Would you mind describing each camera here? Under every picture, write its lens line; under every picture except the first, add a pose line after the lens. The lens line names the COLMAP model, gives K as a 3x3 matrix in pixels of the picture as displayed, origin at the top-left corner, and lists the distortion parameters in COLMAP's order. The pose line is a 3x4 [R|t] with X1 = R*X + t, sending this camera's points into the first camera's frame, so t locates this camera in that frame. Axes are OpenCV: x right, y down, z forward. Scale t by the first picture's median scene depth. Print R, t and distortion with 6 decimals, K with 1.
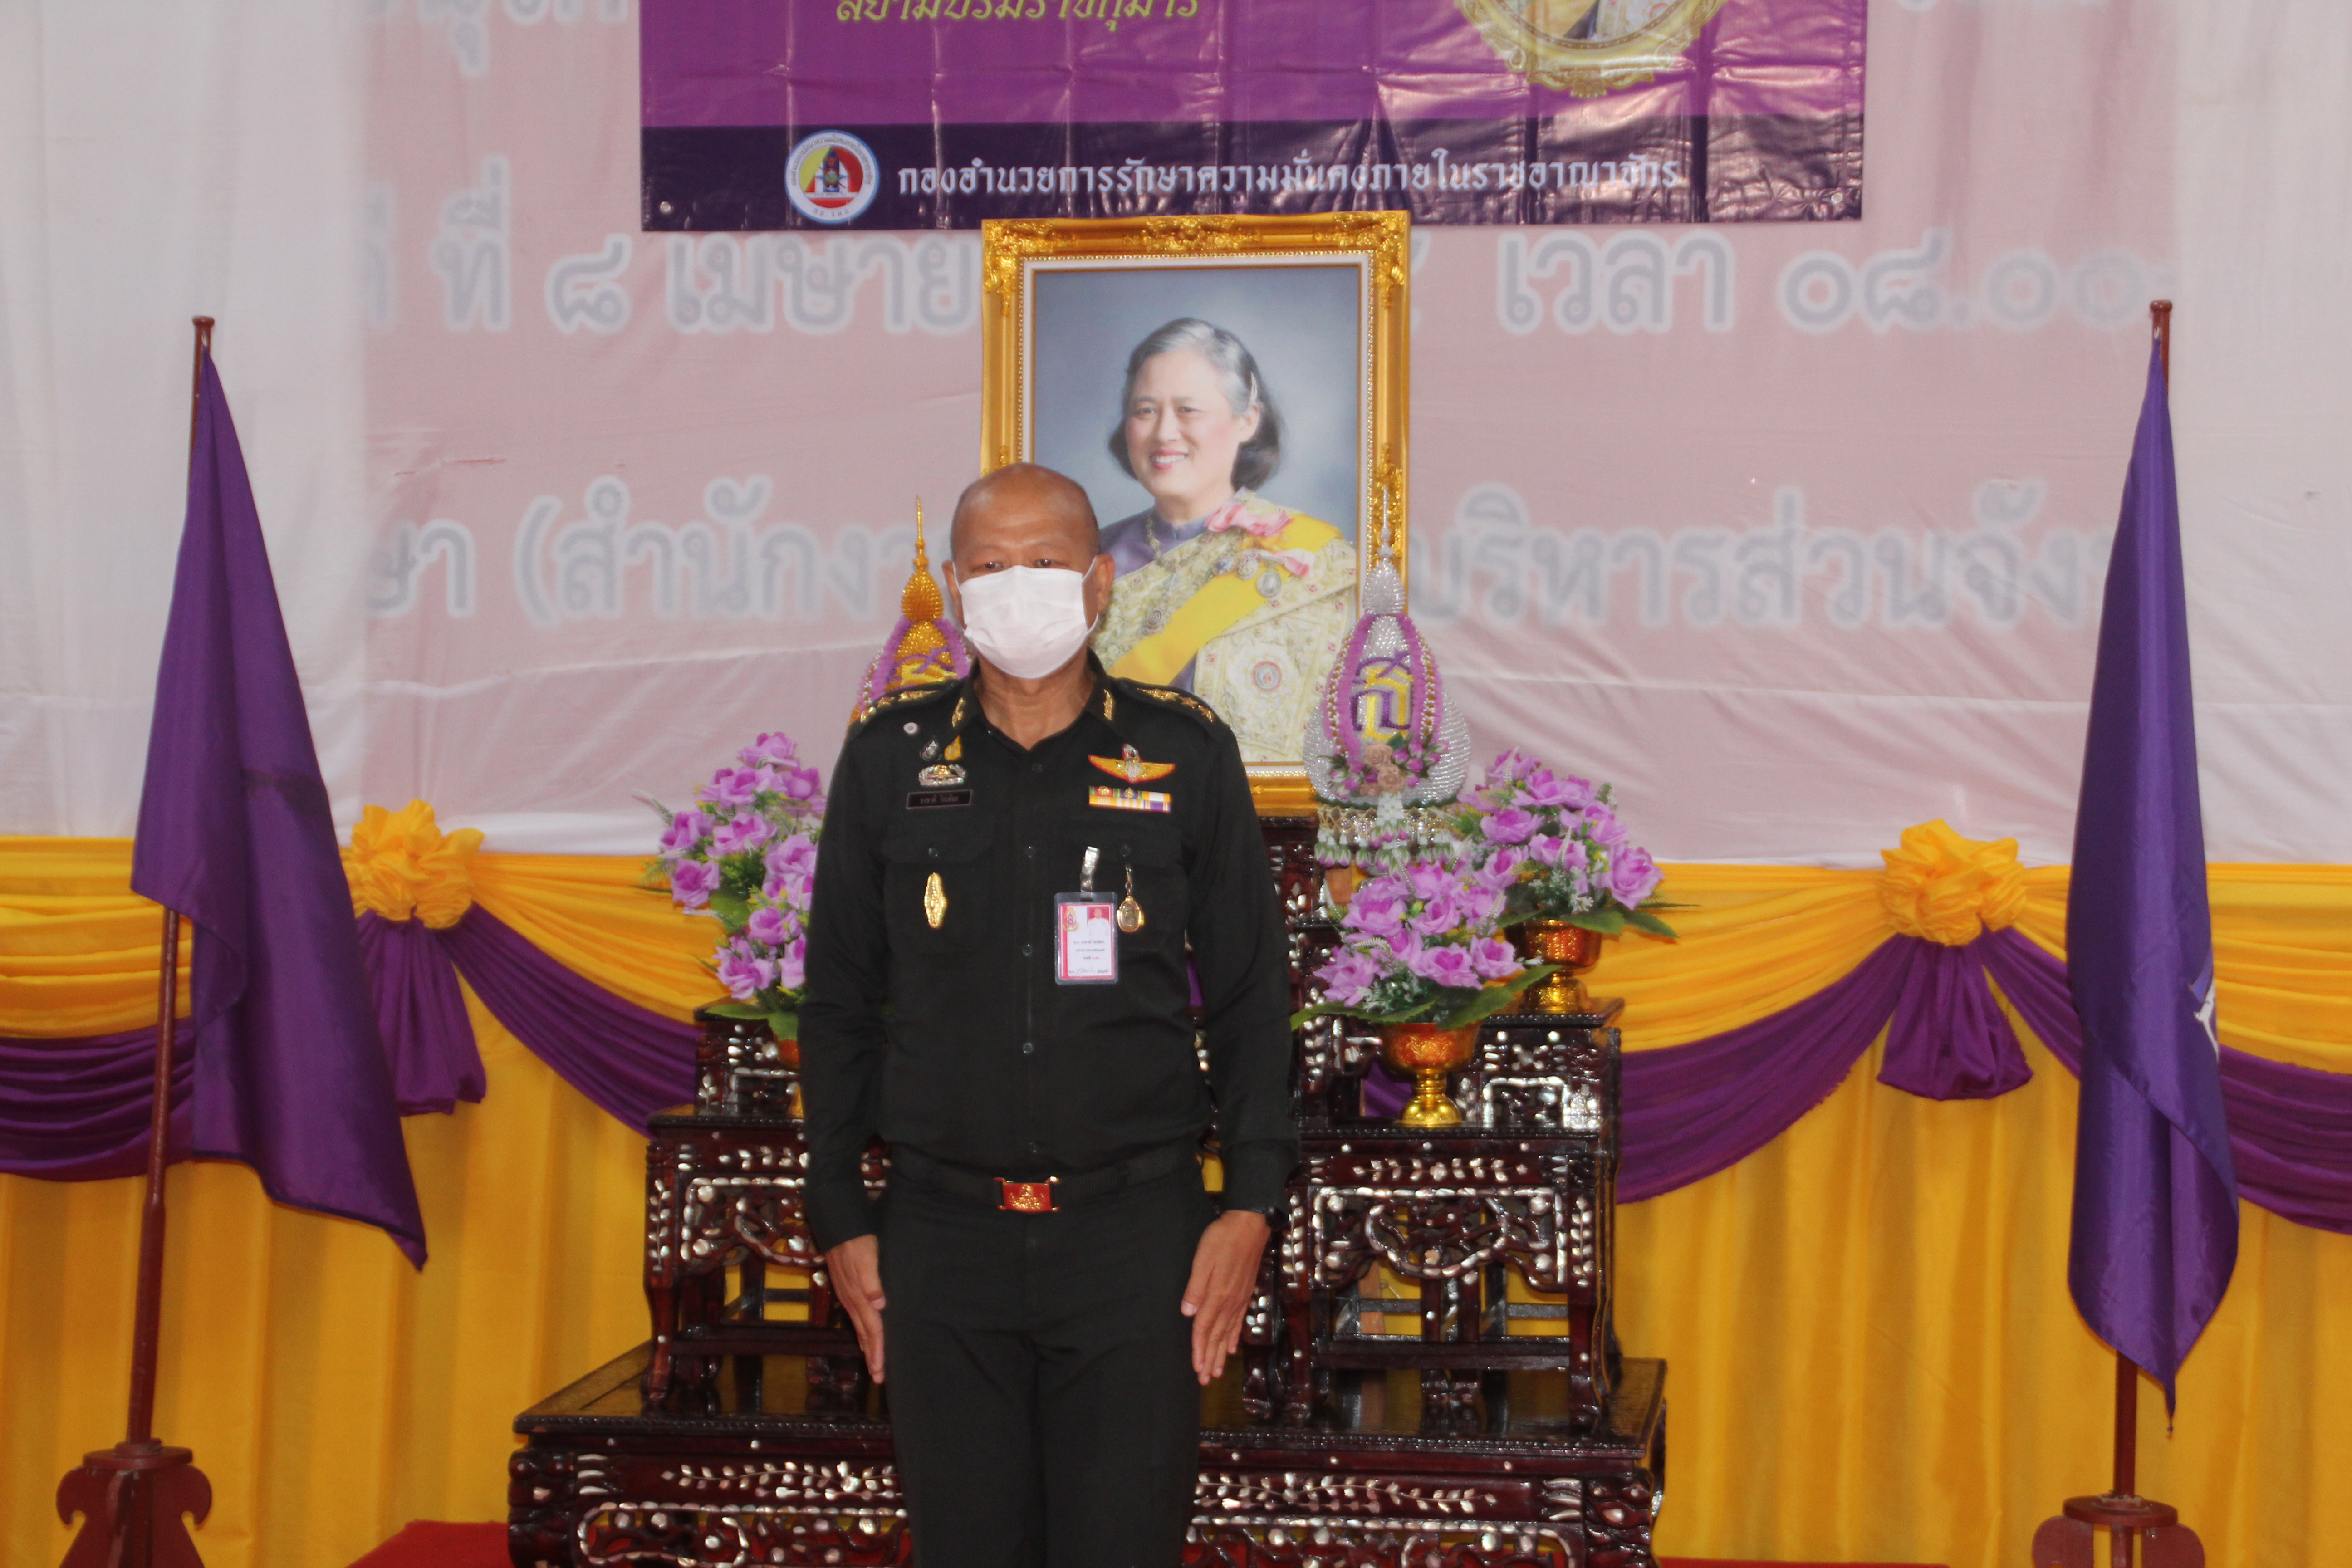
lens RADIAL K [[5103.7, 0, 1176.0], [0, 5103.7, 784.0], [0, 0, 1]] dist [0.434452, 0.079269]
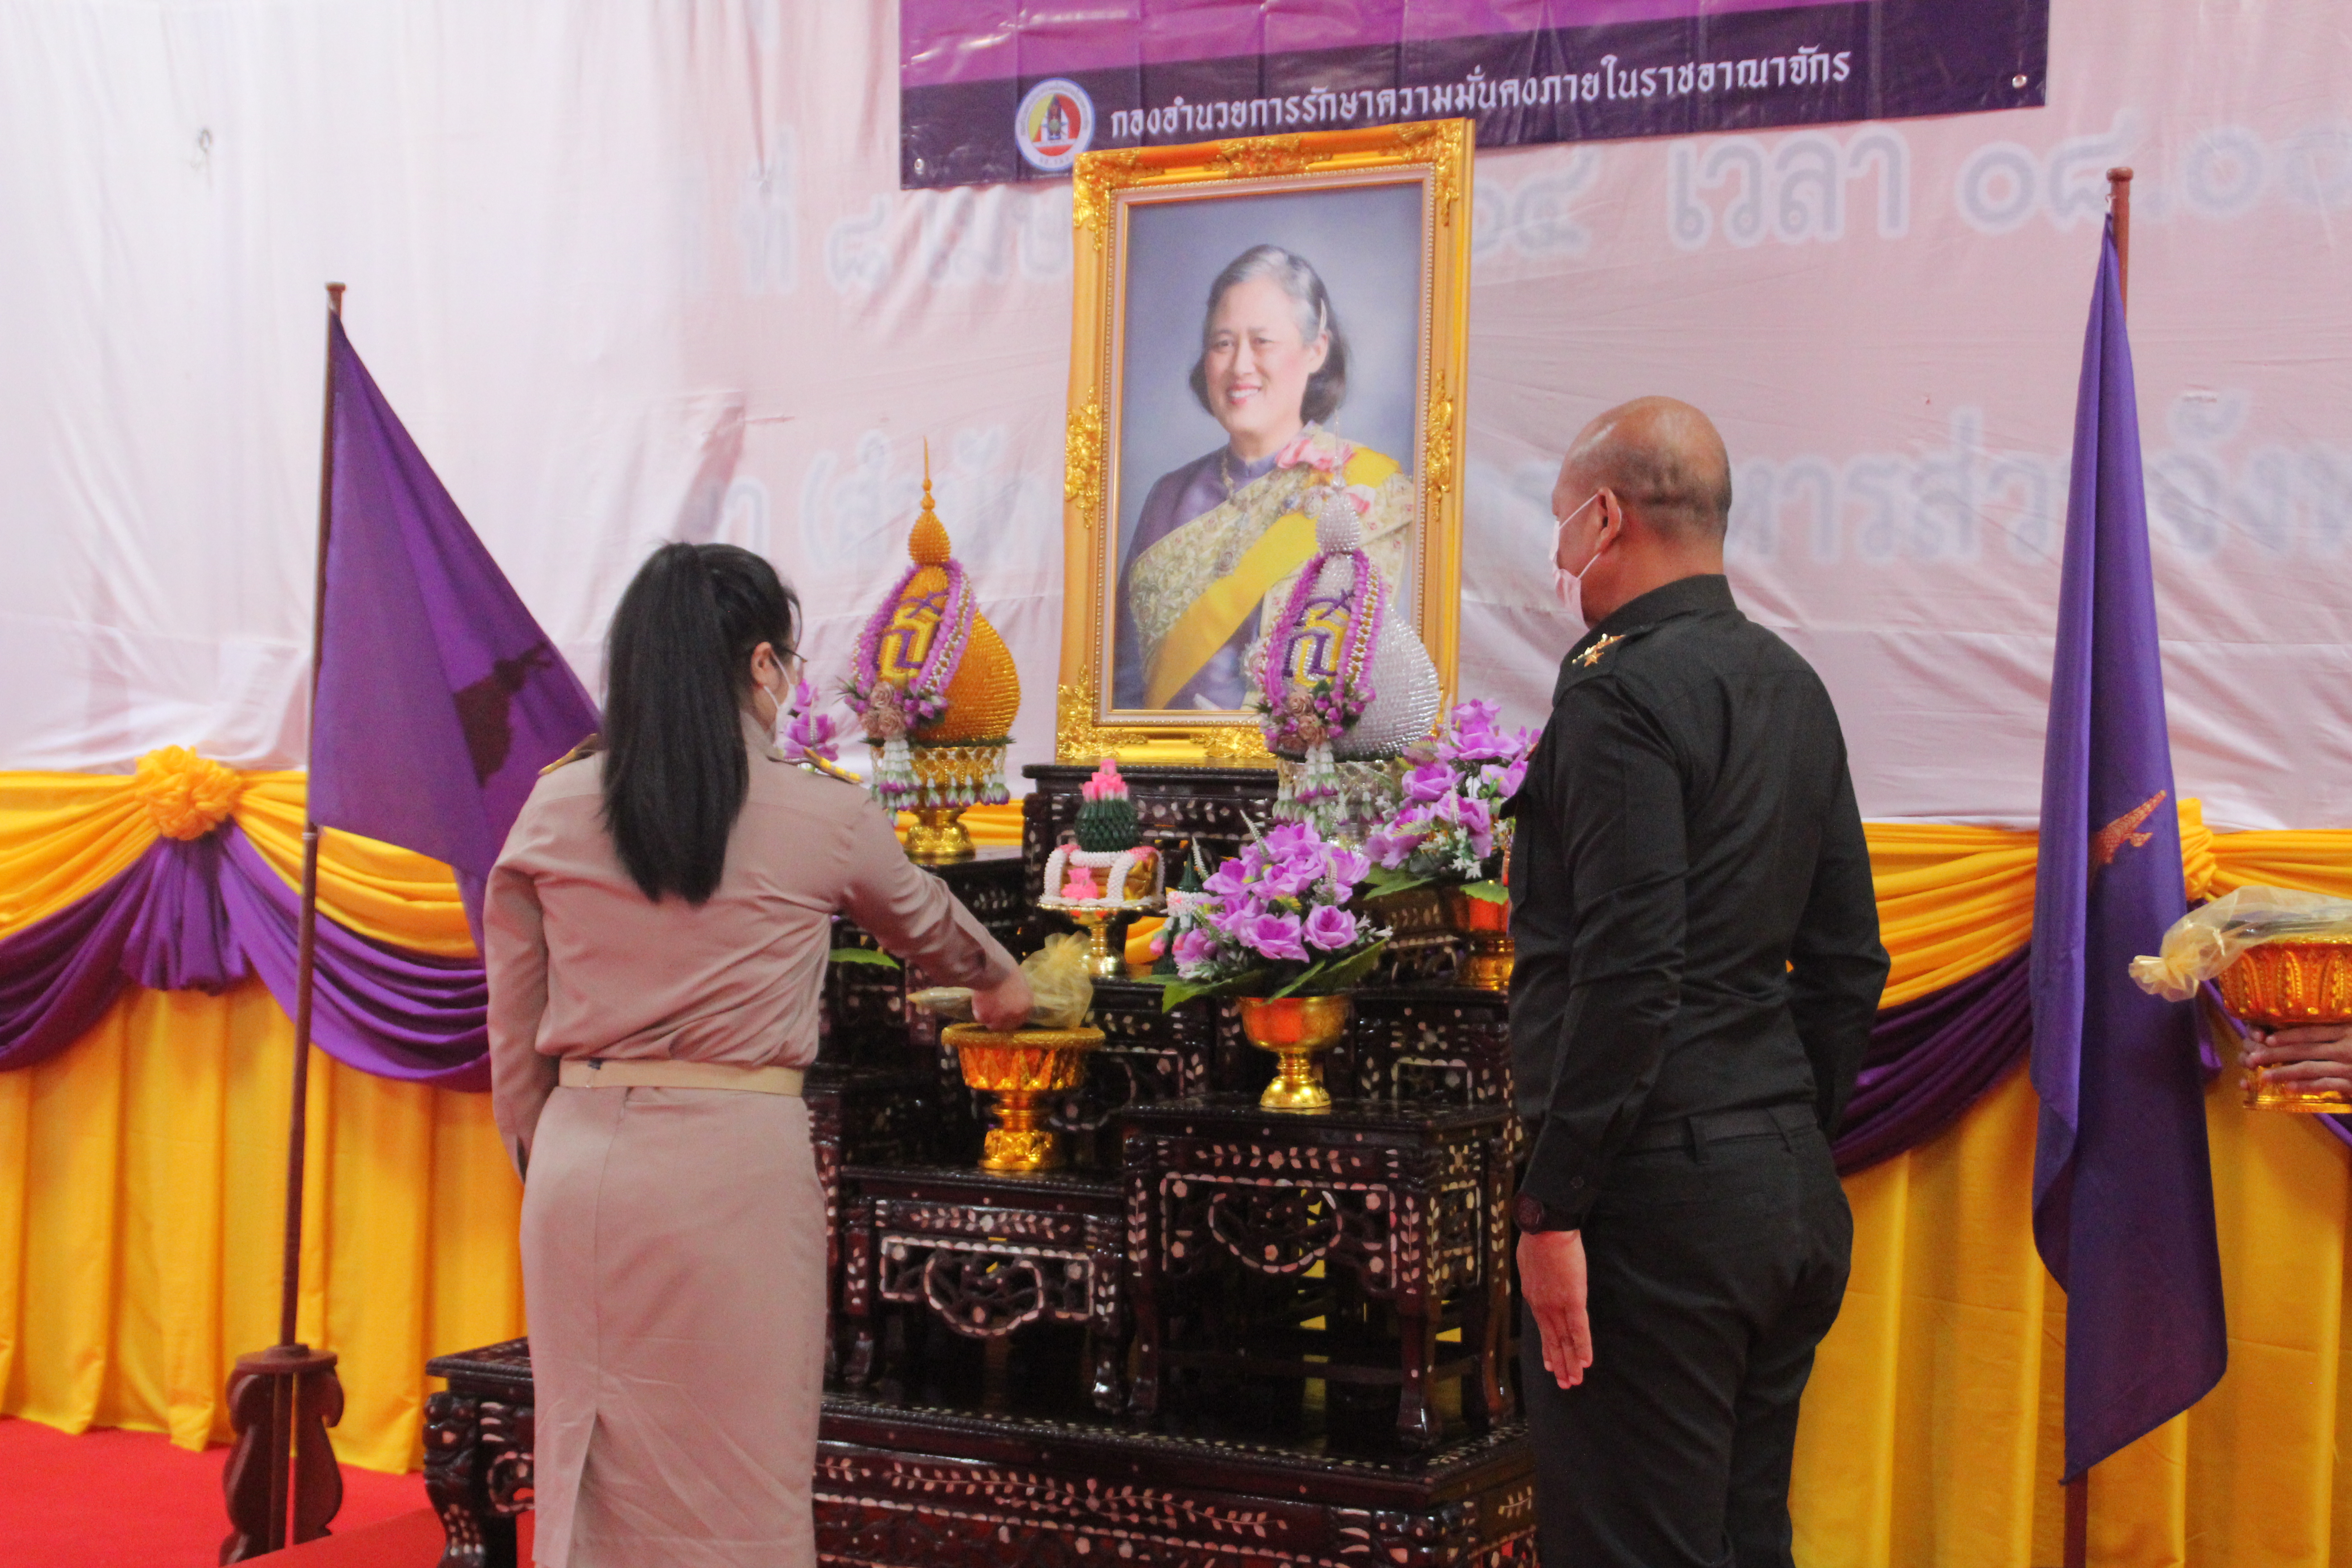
lens RADIAL K [[4041.3, 0, 1176.0], [0, 4041.3, 784.0], [0, 0, 1]] dist [0.226191, 0.387088]
pose [[0.917827, 0.011186, -0.396823, 0.289180], [-0.004930, 0.999847, 0.016782, -0.003058], [0.396950, -0.013446, 0.917742, 0.298284]]
